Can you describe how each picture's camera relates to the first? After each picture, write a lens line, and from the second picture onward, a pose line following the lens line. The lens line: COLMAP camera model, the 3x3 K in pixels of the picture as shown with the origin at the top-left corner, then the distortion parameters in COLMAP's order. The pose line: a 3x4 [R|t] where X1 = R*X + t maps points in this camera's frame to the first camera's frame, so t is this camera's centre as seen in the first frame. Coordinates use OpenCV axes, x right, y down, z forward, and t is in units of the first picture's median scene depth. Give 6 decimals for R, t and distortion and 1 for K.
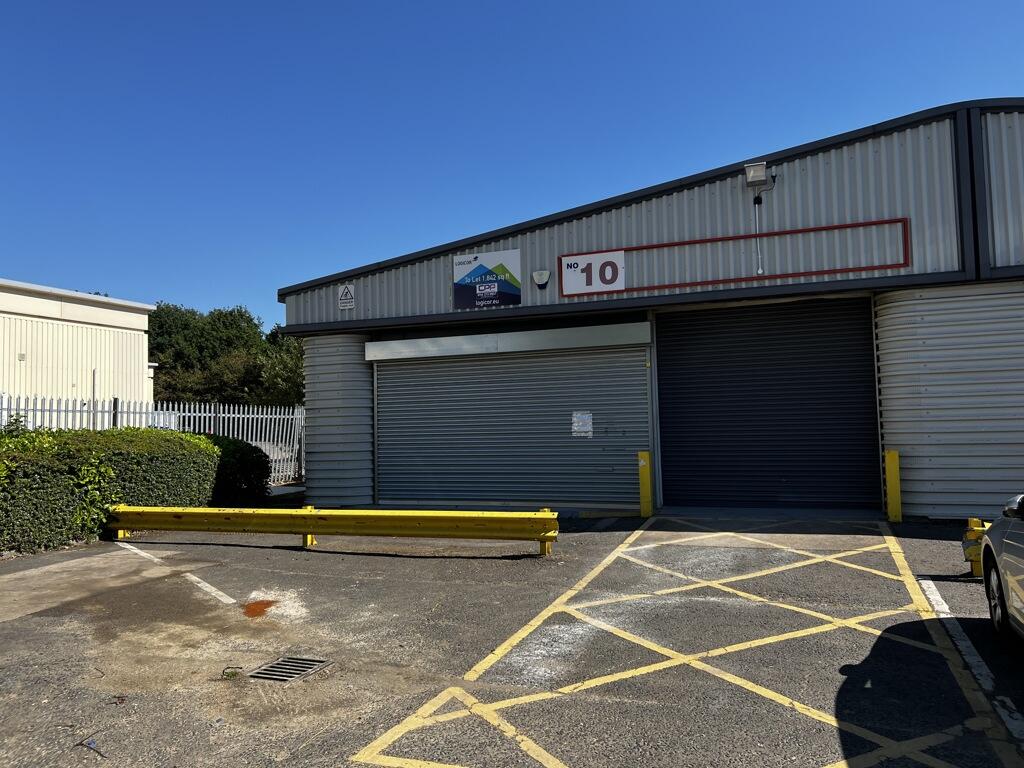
lens RADIAL K [[771.2, 0, 512.0], [0, 771.2, 384.0], [0, 0, 1]] dist [0.055424, -0.077313]
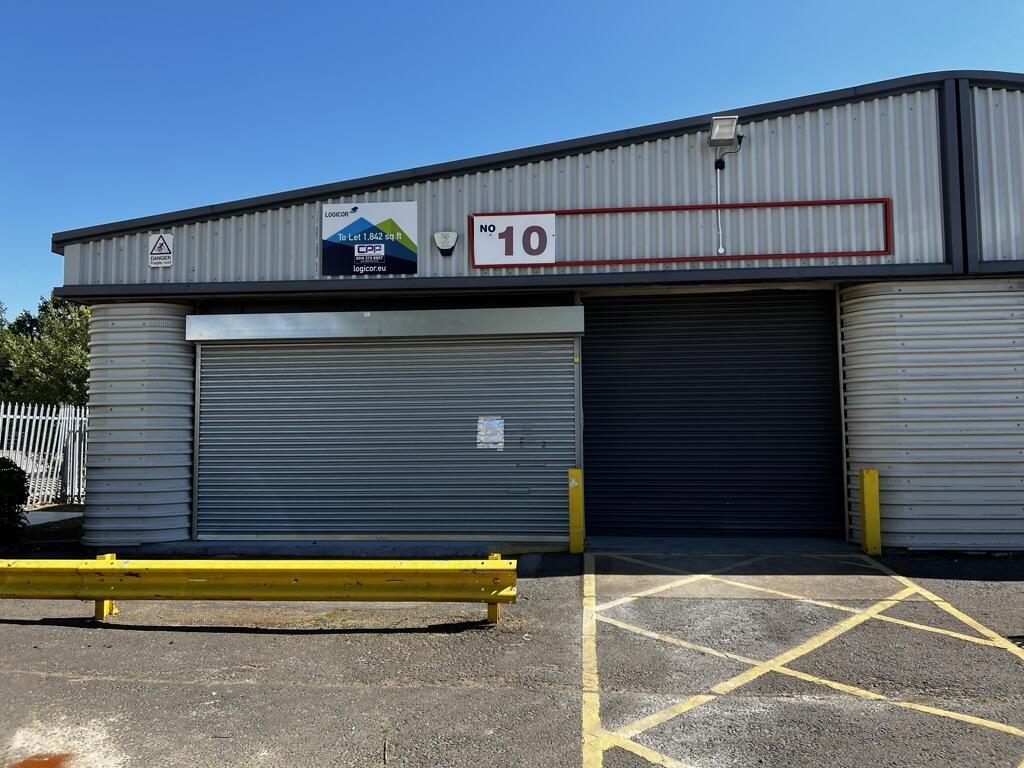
lens RADIAL K [[771.2, 0, 512.0], [0, 771.2, 384.0], [0, 0, 1]] dist [0.055424, -0.077313]
pose [[0.963177, 0.032420, 0.266906, -0.103753], [-0.028810, 0.999433, -0.017431, 0.016360], [-0.267320, 0.009099, 0.963565, 0.258097]]
